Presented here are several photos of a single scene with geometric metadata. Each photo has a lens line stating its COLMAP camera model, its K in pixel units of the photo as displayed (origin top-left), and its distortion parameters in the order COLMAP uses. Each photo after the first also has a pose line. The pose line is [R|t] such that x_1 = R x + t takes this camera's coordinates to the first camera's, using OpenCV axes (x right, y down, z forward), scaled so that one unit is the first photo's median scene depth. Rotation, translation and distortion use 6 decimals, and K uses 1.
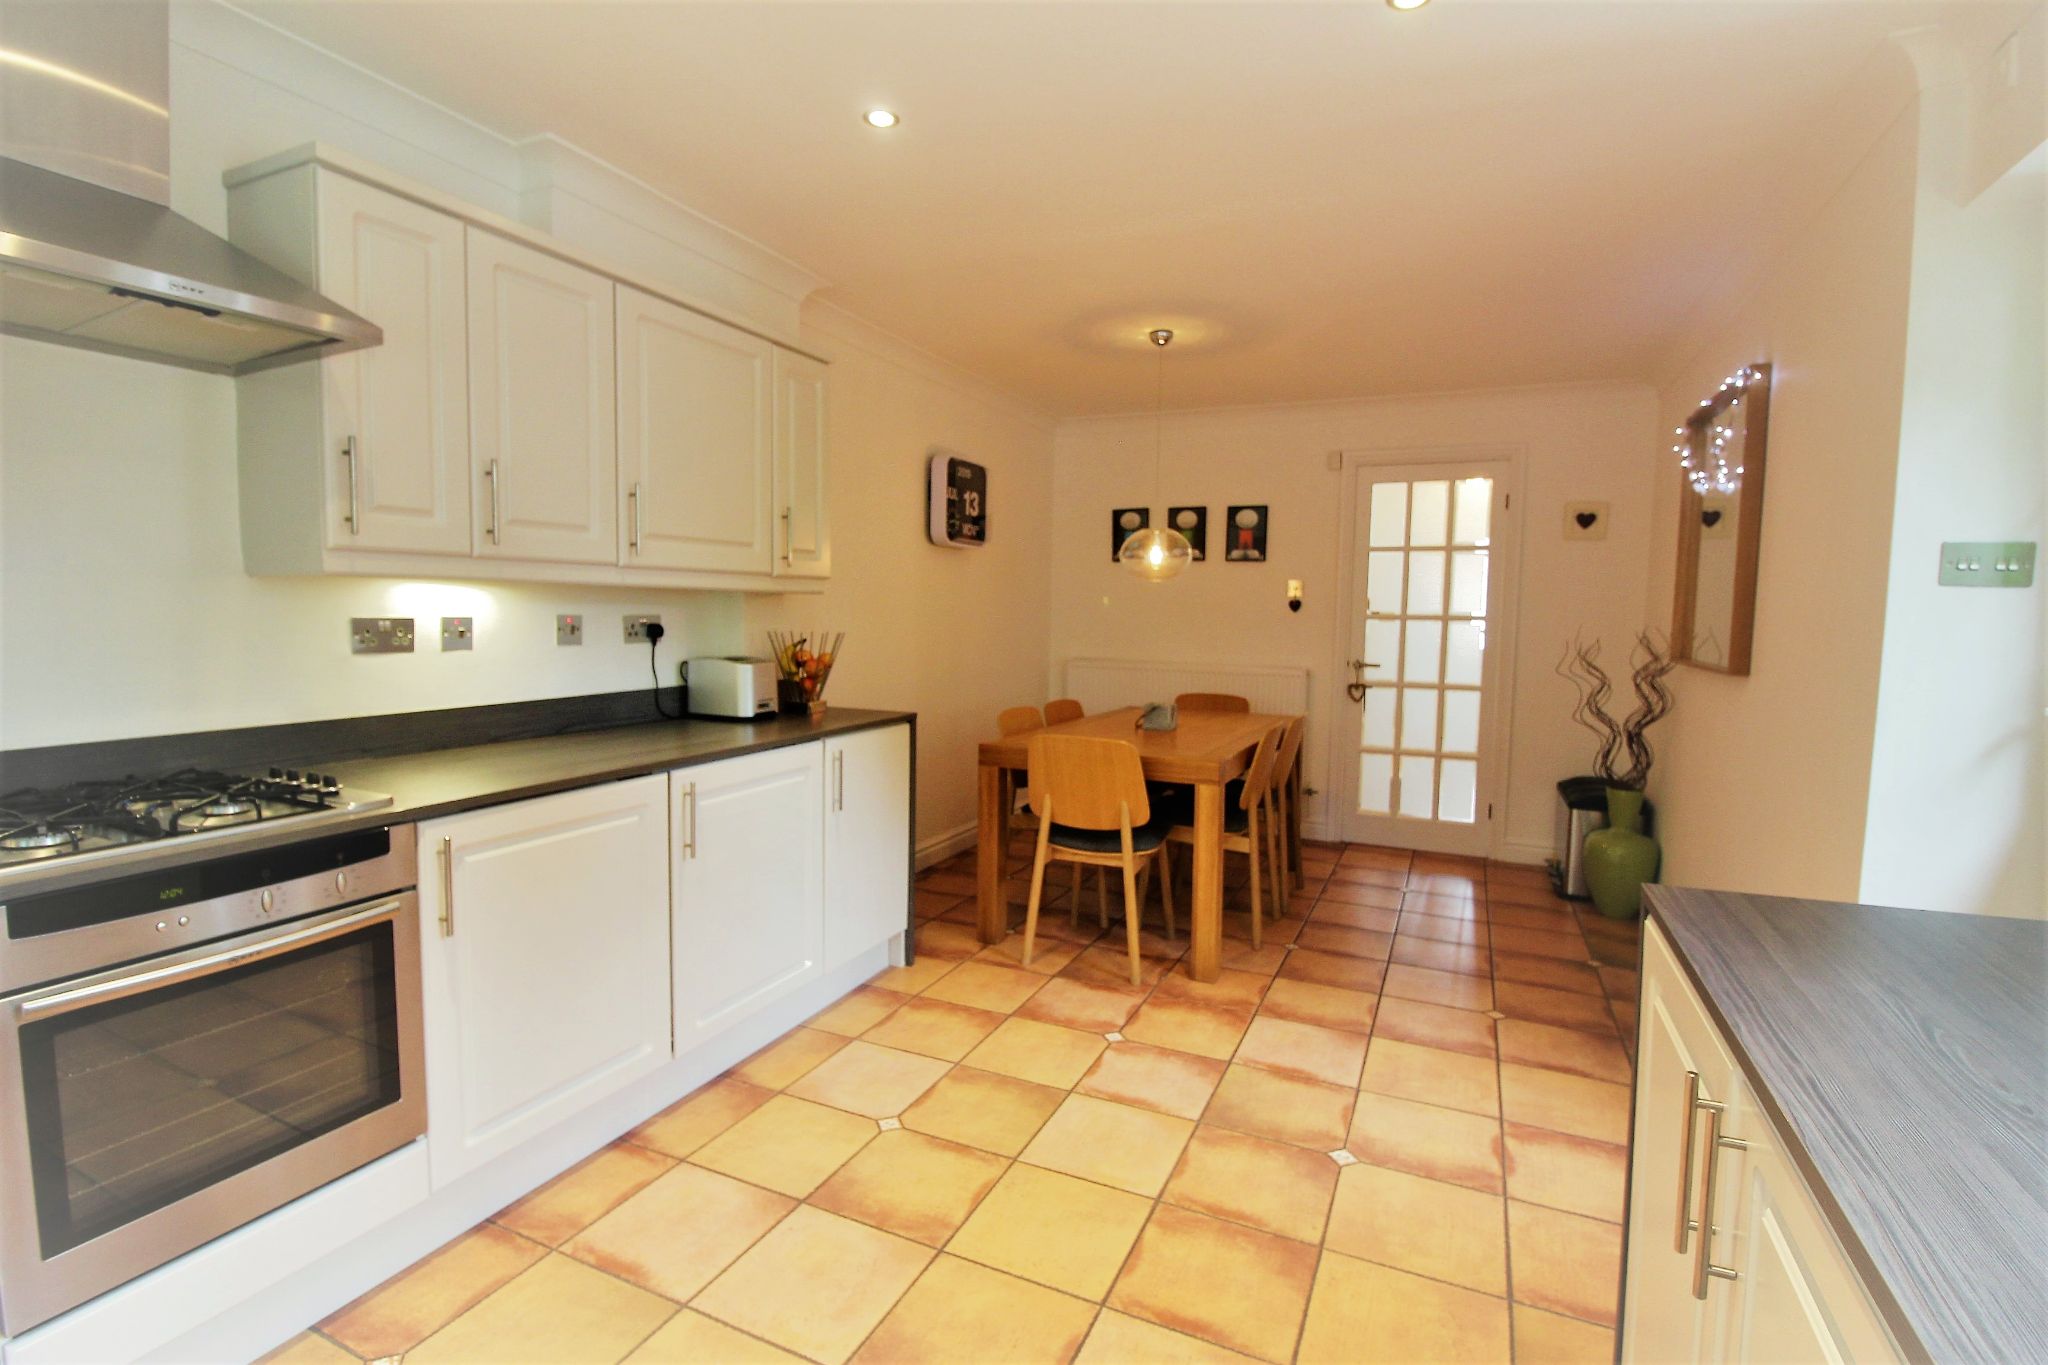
lens RADIAL K [[941.5, 0, 1023.6], [0, 941.5, 682.1], [0, 0, 1]] dist [-0.027288, -0.001625]
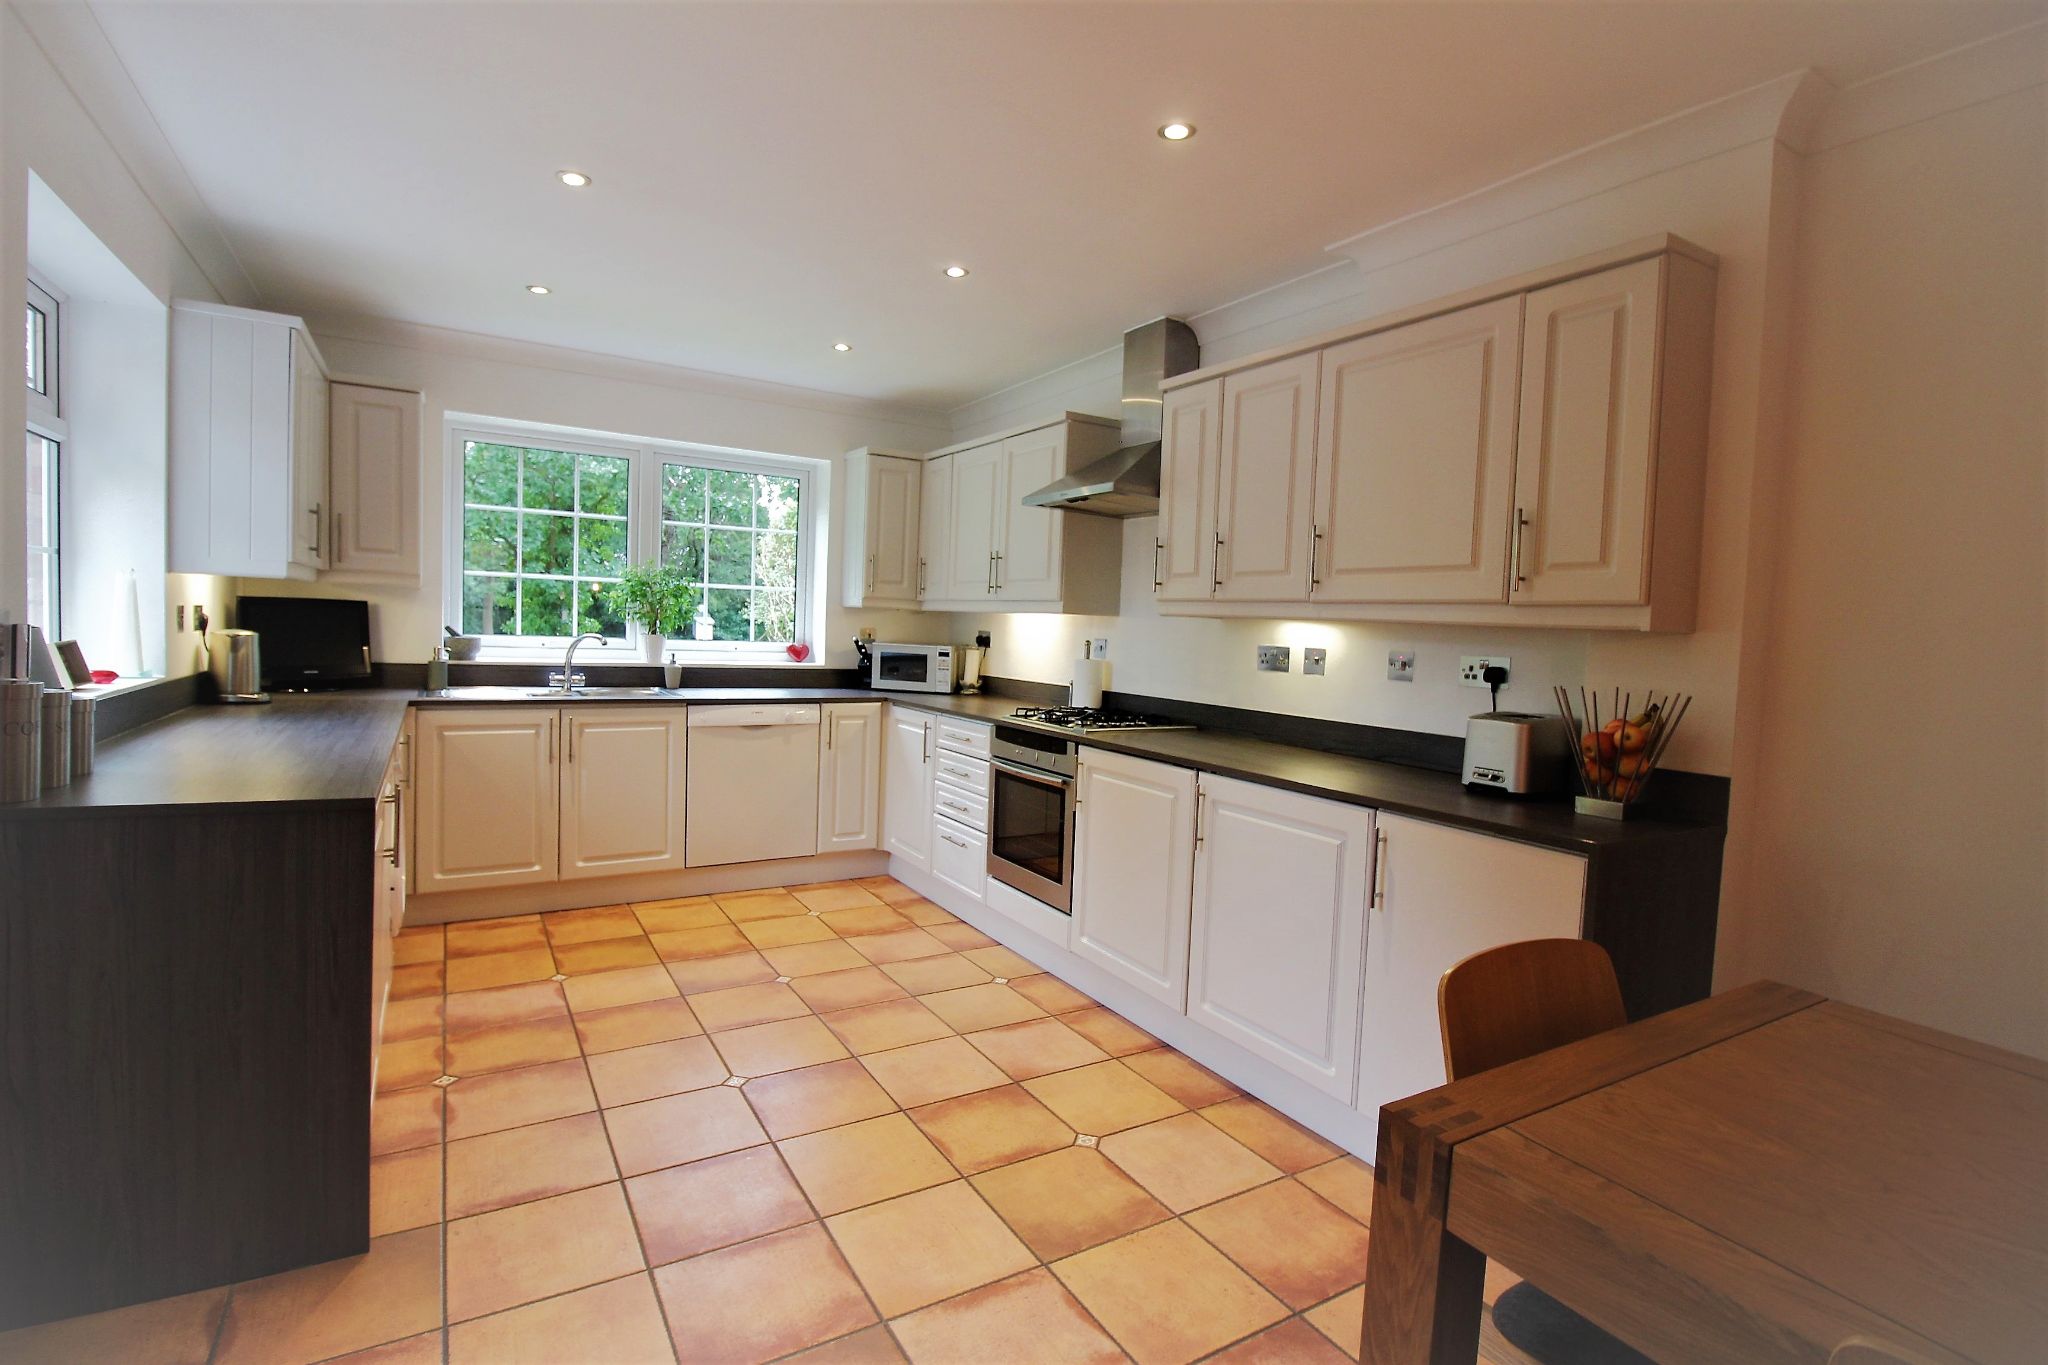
lens RADIAL K [[941.5, 0, 1022.6], [0, 941.5, 676.7], [0, 0, 1]] dist [-0.027288, -0.001625]
pose [[-0.558659, 0.000615, -0.829397, 0.715072], [-0.117708, 0.989819, 0.080019, -0.089263], [0.821002, 0.142330, -0.552899, 1.408019]]
